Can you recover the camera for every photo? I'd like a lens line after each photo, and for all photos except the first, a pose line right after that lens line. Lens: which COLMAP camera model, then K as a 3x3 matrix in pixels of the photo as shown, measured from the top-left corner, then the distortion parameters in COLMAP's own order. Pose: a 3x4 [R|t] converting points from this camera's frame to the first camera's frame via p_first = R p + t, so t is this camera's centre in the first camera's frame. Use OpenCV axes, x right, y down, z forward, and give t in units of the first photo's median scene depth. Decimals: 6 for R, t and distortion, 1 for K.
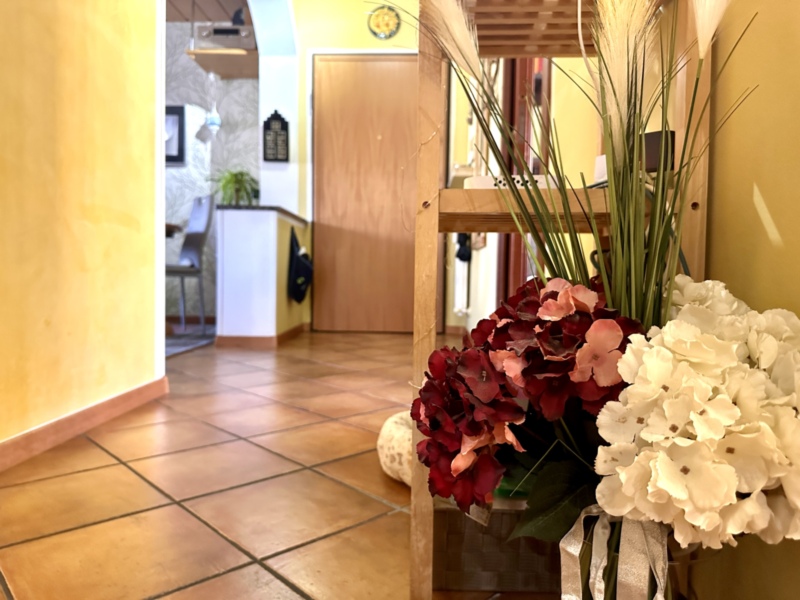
lens RADIAL K [[569.9, 0, 383.9], [0, 569.9, 288.3], [0, 0, 1]] dist [0.056959, -0.059866]
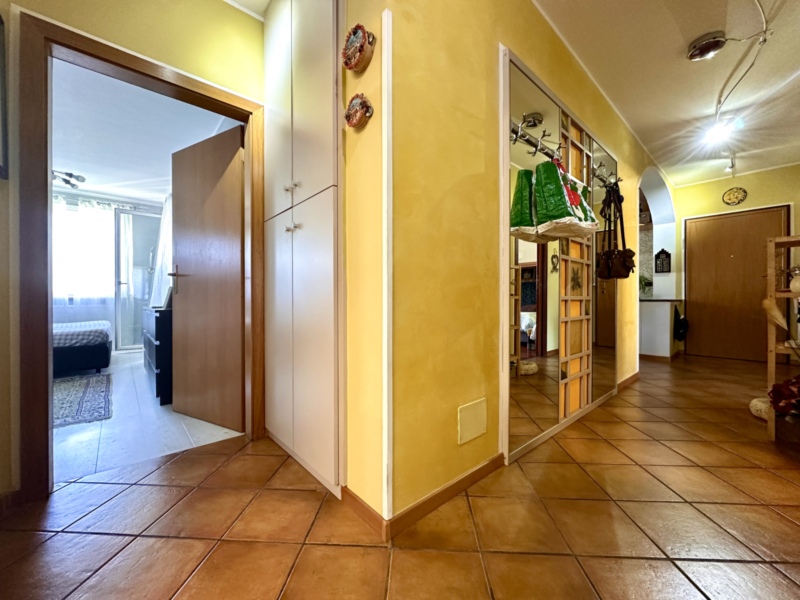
lens RADIAL K [[318.2, 0, 403.7], [0, 318.2, 295.4], [0, 0, 1]] dist [-0.001818, 0.000214]
pose [[0.706882, -0.015287, -0.707166, -0.088918], [-0.015163, 0.999209, -0.036756, -0.198100], [0.707169, 0.036705, 0.706092, -1.287403]]
